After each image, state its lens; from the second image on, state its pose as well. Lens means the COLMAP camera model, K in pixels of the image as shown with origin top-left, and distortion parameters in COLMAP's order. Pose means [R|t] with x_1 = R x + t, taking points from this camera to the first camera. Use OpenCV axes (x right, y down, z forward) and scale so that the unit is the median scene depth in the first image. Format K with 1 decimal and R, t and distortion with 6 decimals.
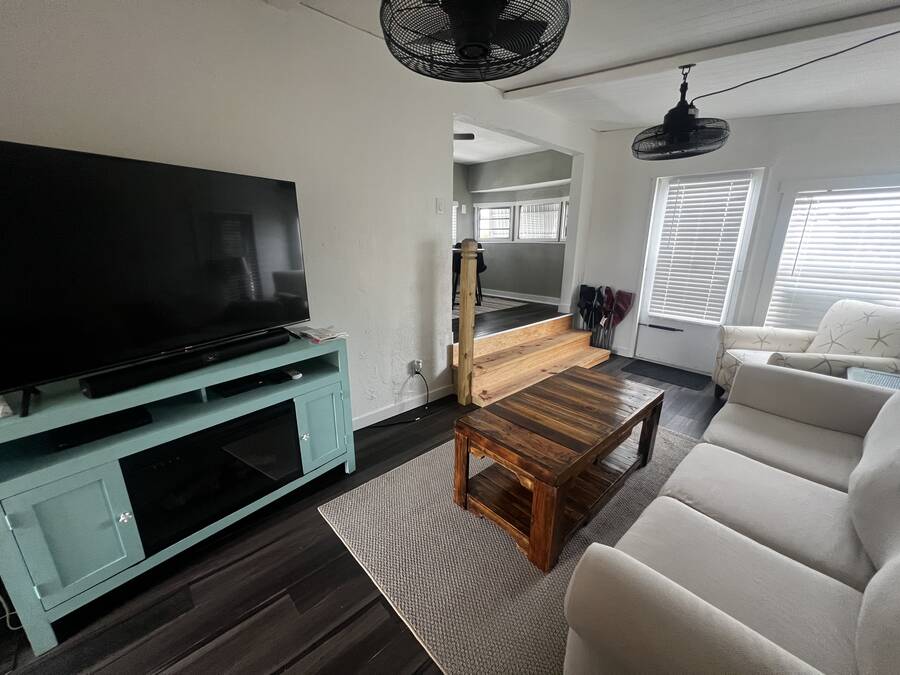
lens RADIAL K [[362.8, 0, 448.7], [0, 362.8, 338.4], [0, 0, 1]] dist [-0.003475, -0.000123]
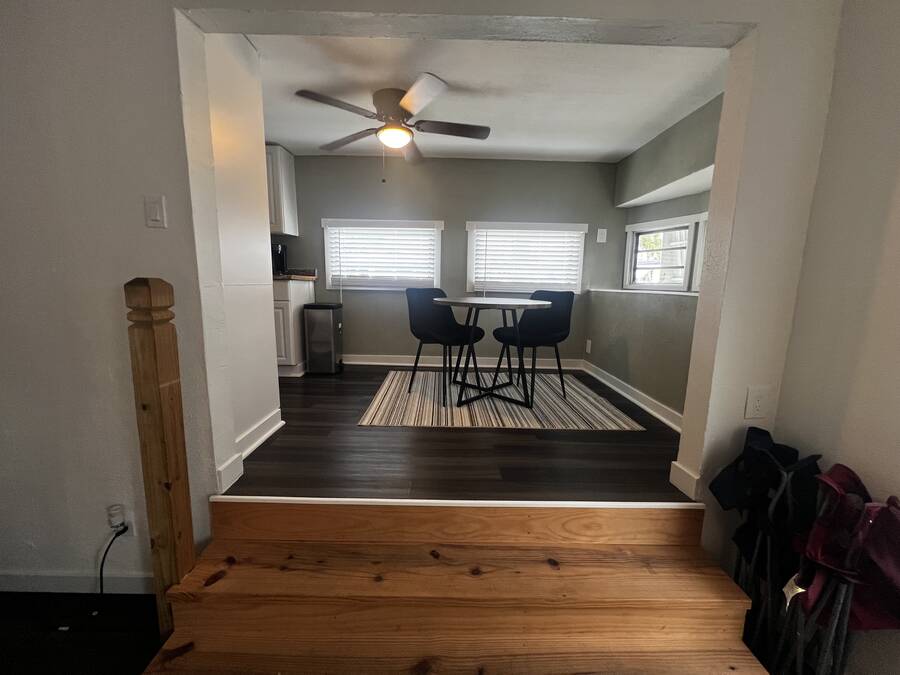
lens RADIAL K [[364.9, 0, 449.2], [0, 364.9, 334.9], [0, 0, 1]] dist [-0.001683, -0.000541]
pose [[0.745403, 0.120119, -0.655702, 0.333249], [-0.203350, 0.977721, -0.052059, -0.141550], [0.634841, 0.172142, 0.753223, 0.518109]]
